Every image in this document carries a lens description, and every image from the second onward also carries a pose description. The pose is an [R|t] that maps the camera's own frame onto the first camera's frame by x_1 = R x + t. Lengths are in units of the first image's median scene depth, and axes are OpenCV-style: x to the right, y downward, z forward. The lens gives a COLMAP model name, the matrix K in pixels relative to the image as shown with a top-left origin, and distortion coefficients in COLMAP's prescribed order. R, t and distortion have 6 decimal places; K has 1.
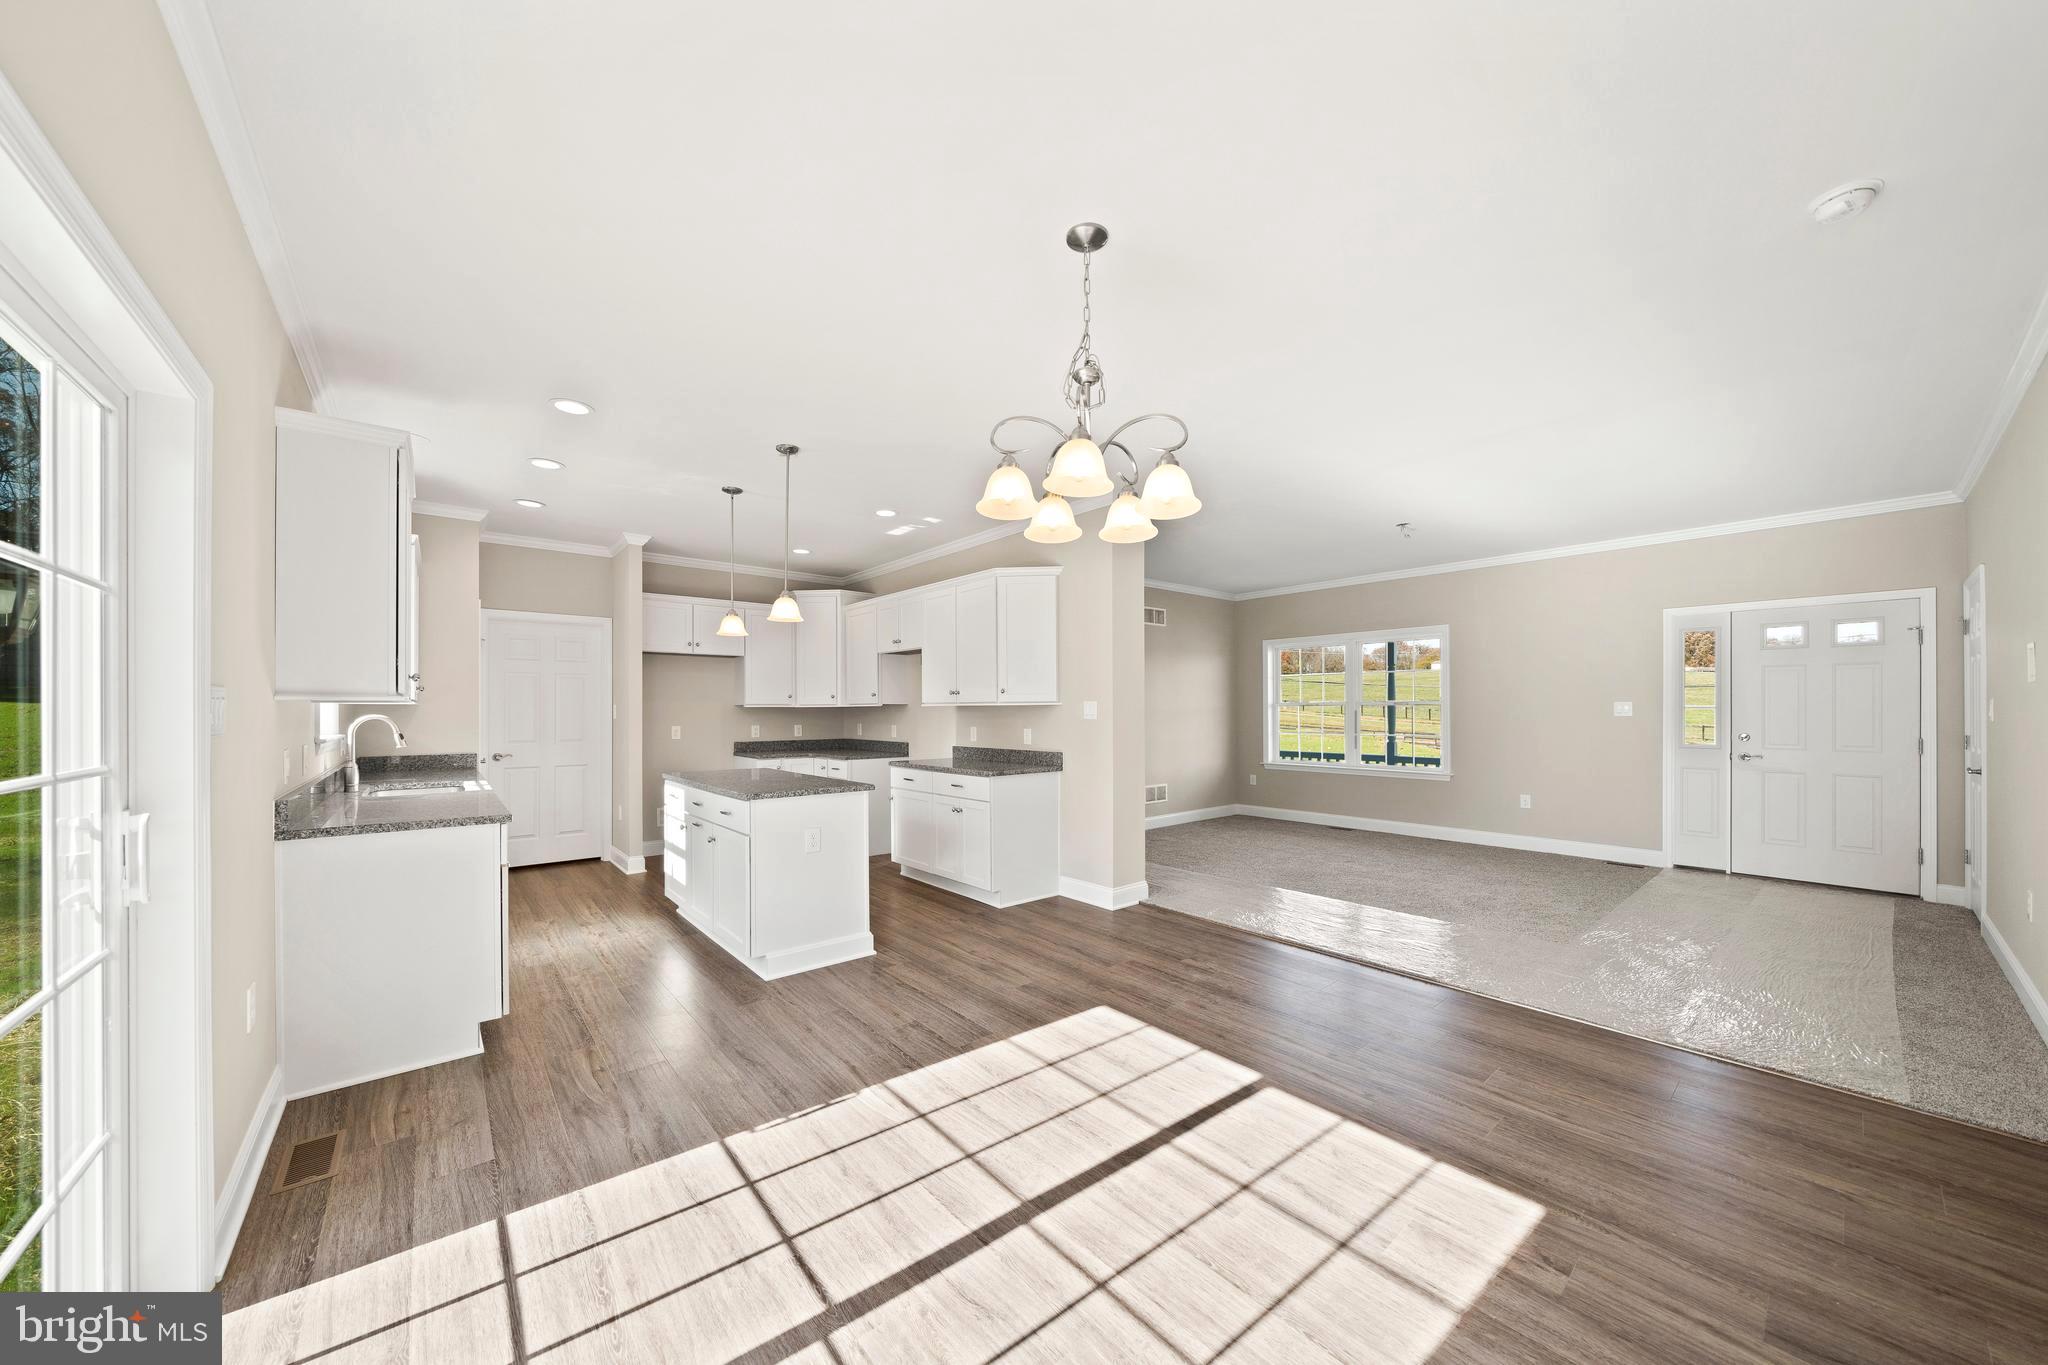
lens RADIAL K [[707.9, 0, 1021.0], [0, 707.9, 706.8], [0, 0, 1]] dist [-0.005864, 0.000129]
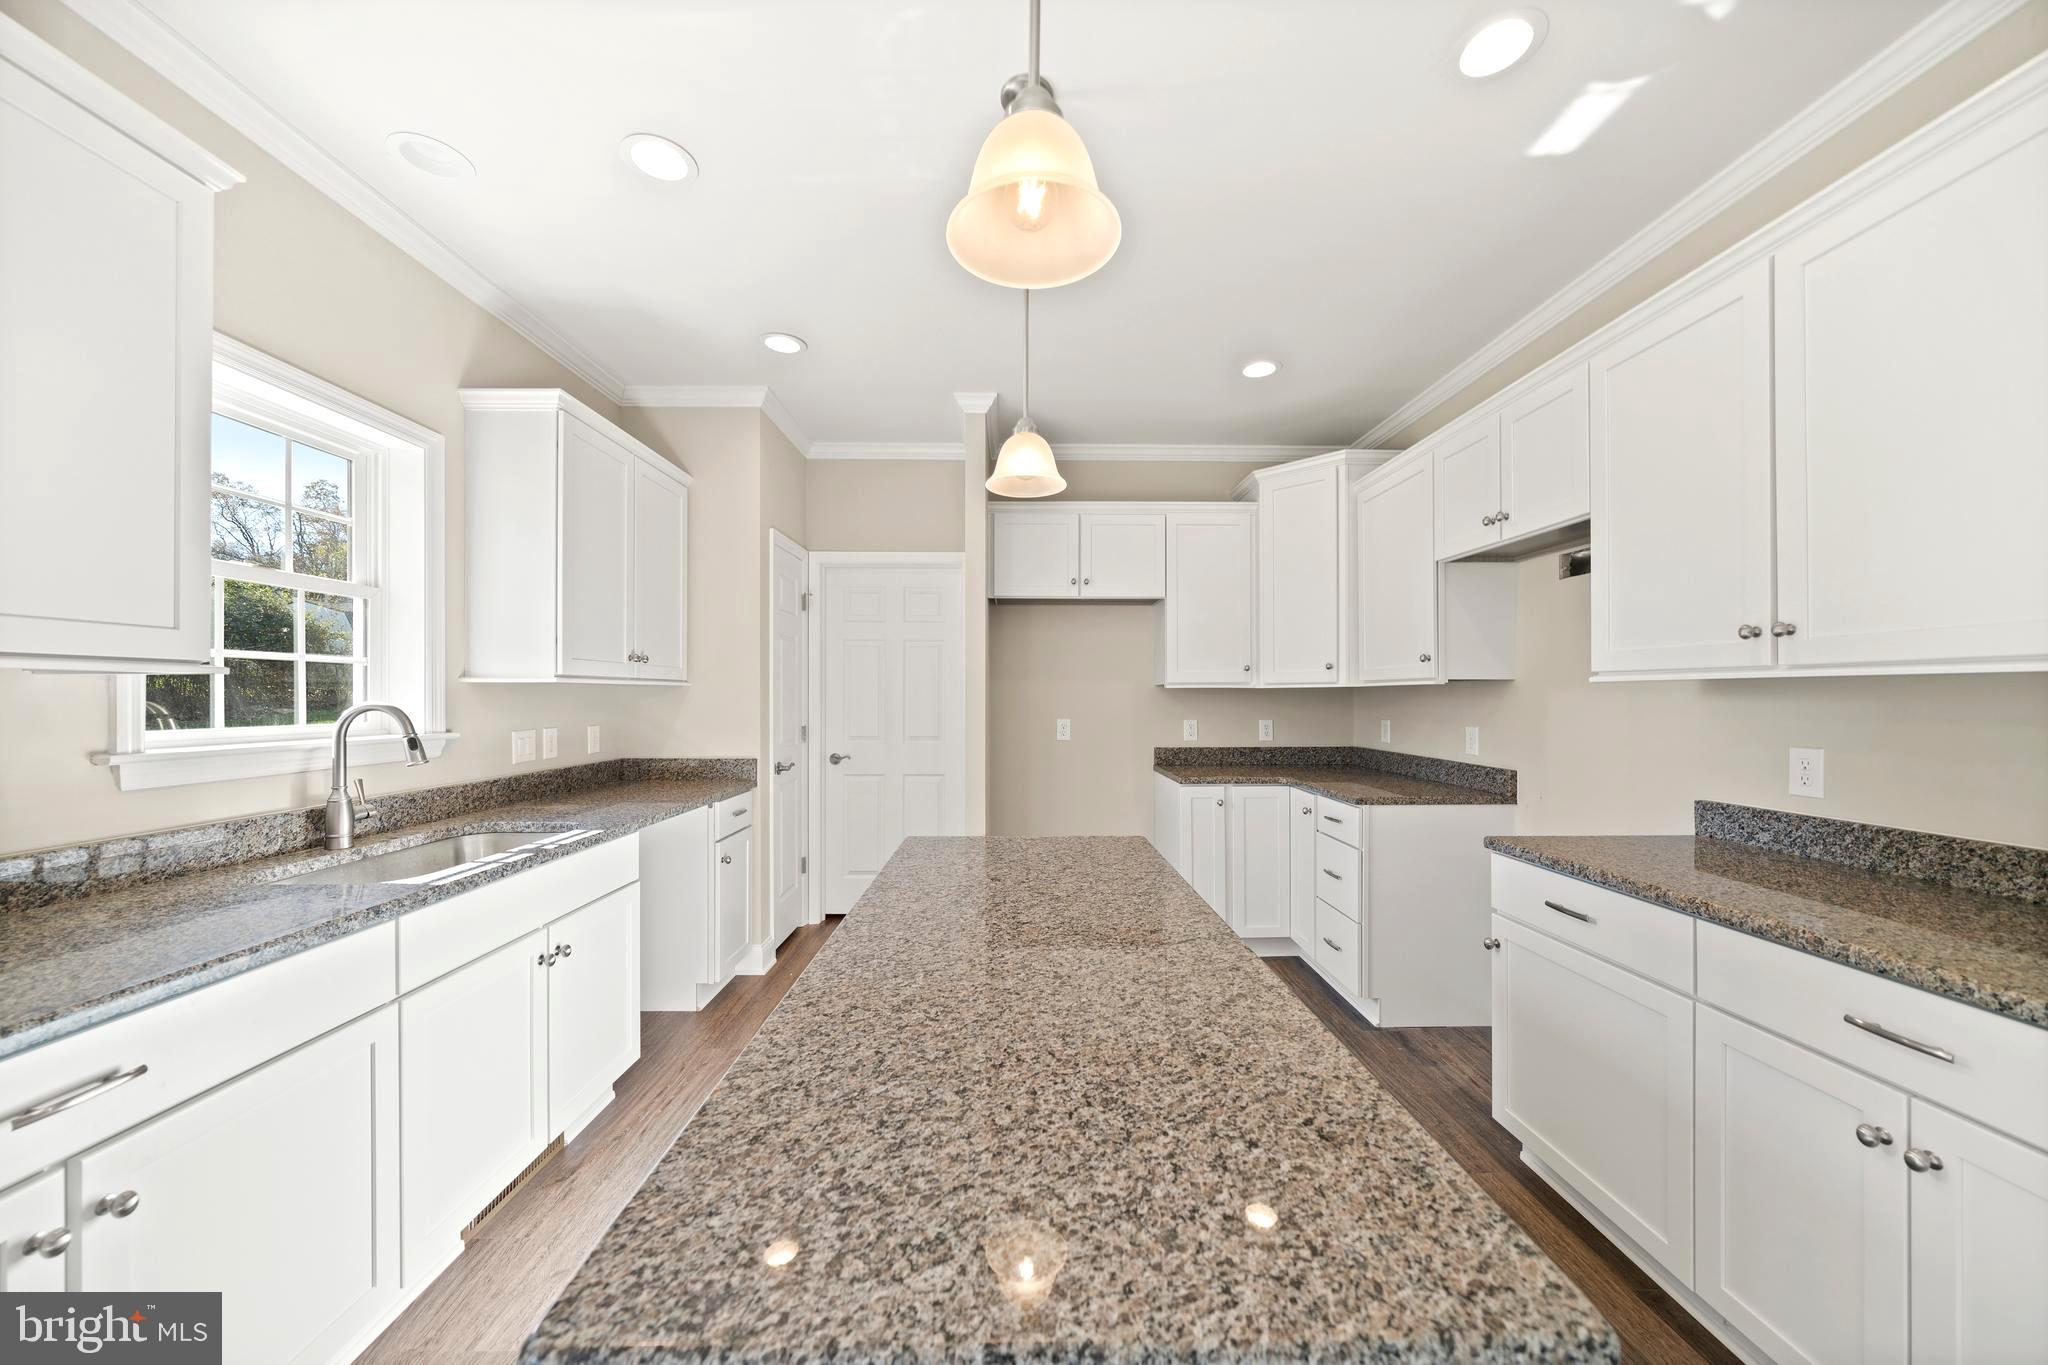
lens RADIAL K [[707.9, 0, 1020.5], [0, 707.9, 693.7], [0, 0, 1]] dist [-0.005864, 0.000129]
pose [[0.772095, -0.000654, -0.635507, -0.142442], [0.002806, 0.999993, 0.002380, 0.003785], [0.635501, -0.003621, 0.772091, 0.581888]]
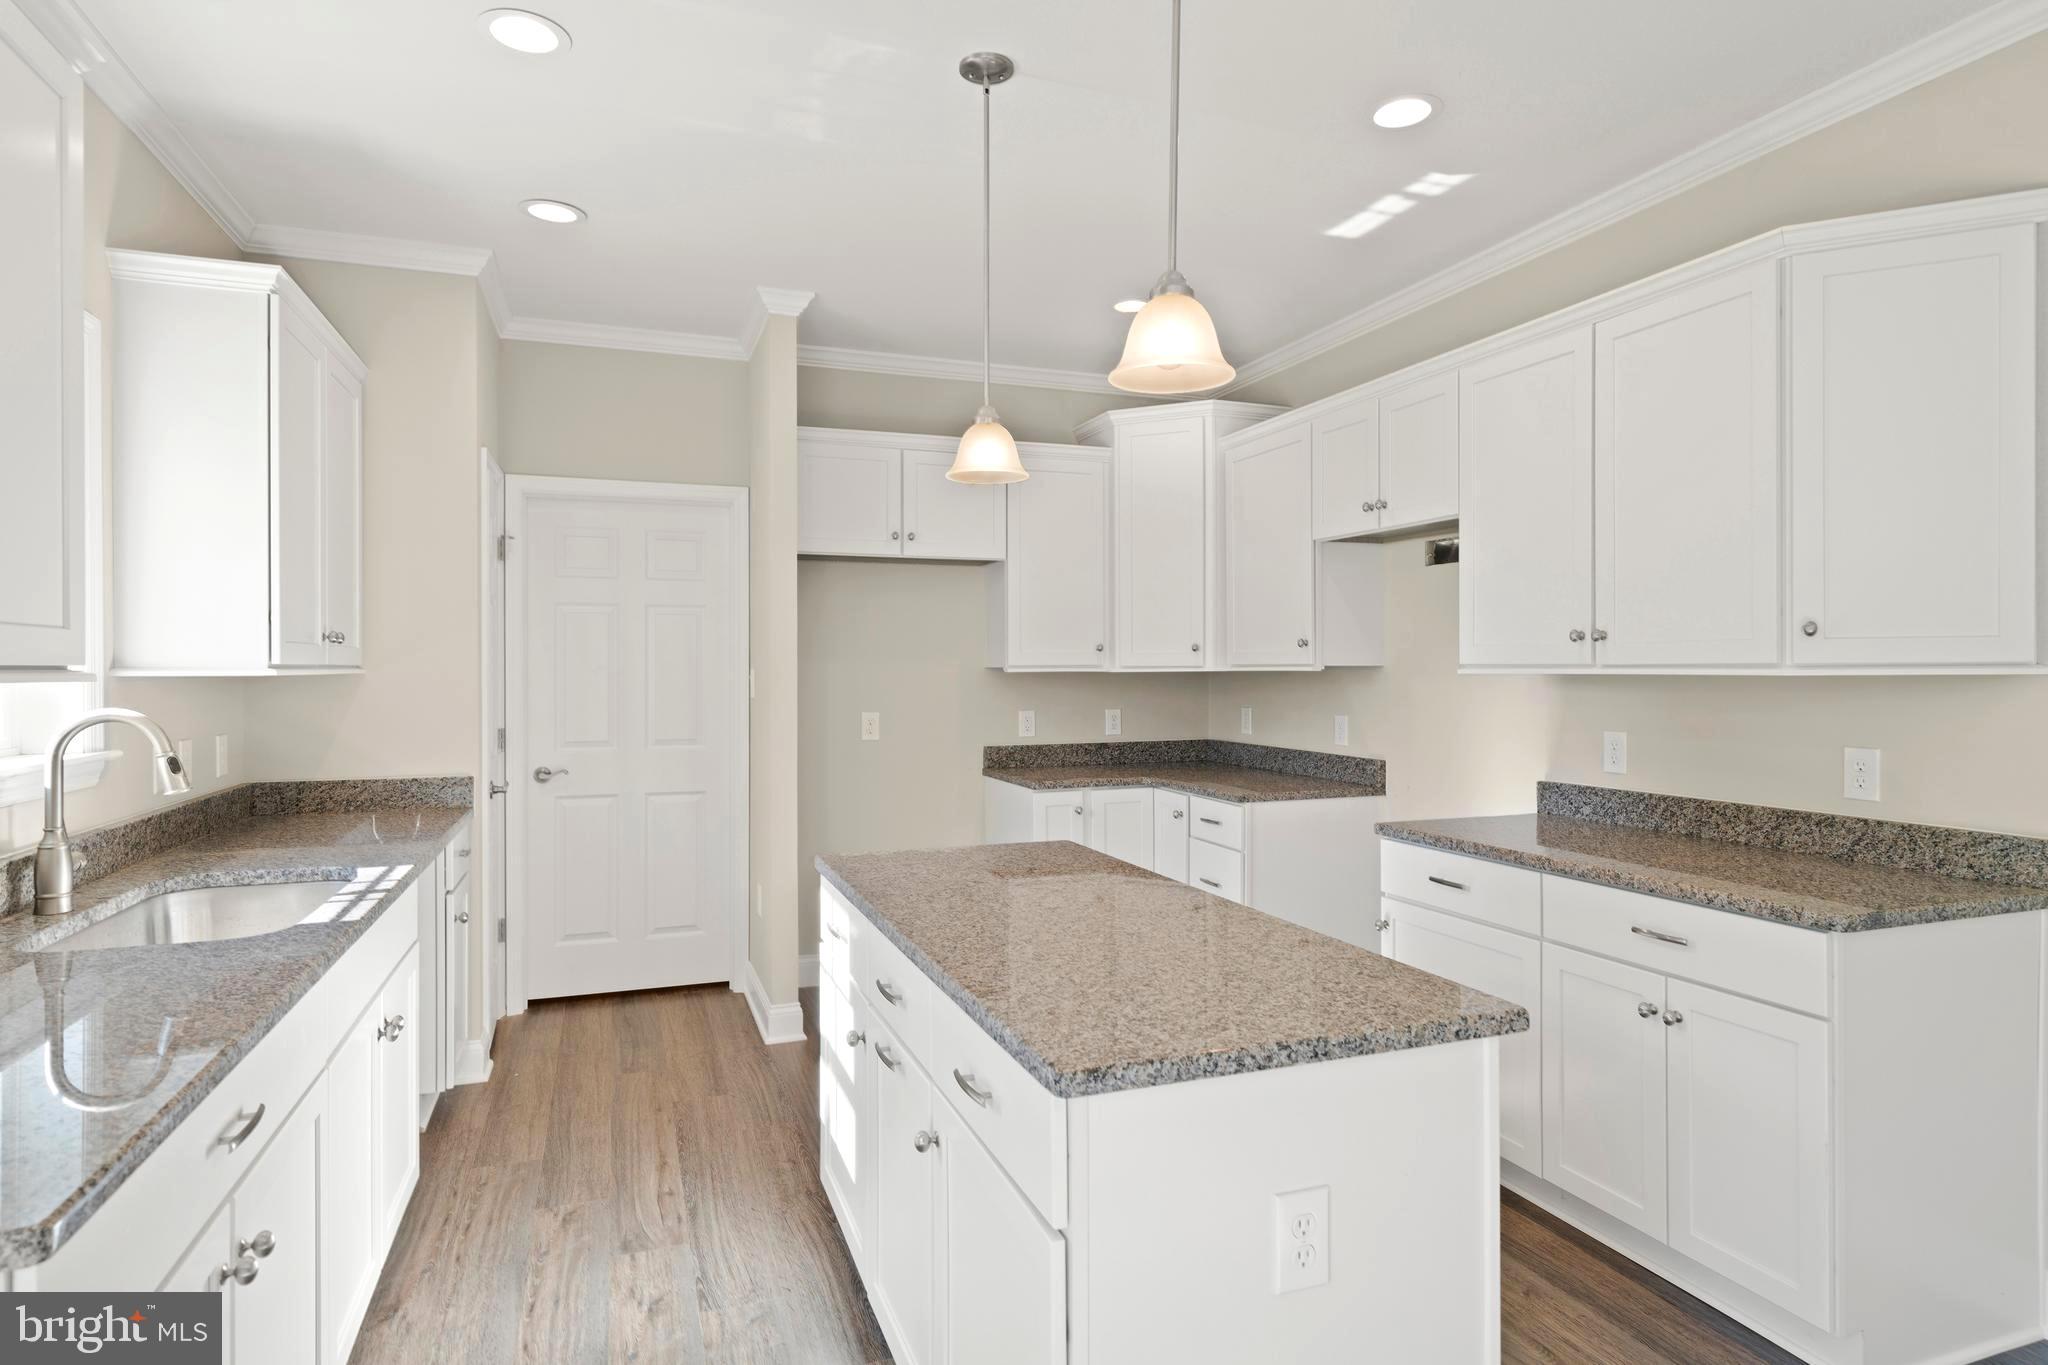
lens RADIAL K [[1107.5, 0, 1009.9], [0, 1107.5, 671.3], [0, 0, 1]] dist [0.003515, -0.003241]
pose [[0.936454, -0.000327, -0.350789, -0.163814], [0.003813, 0.999950, 0.009247, -0.008188], [0.350769, -0.009997, 0.936409, 0.394892]]
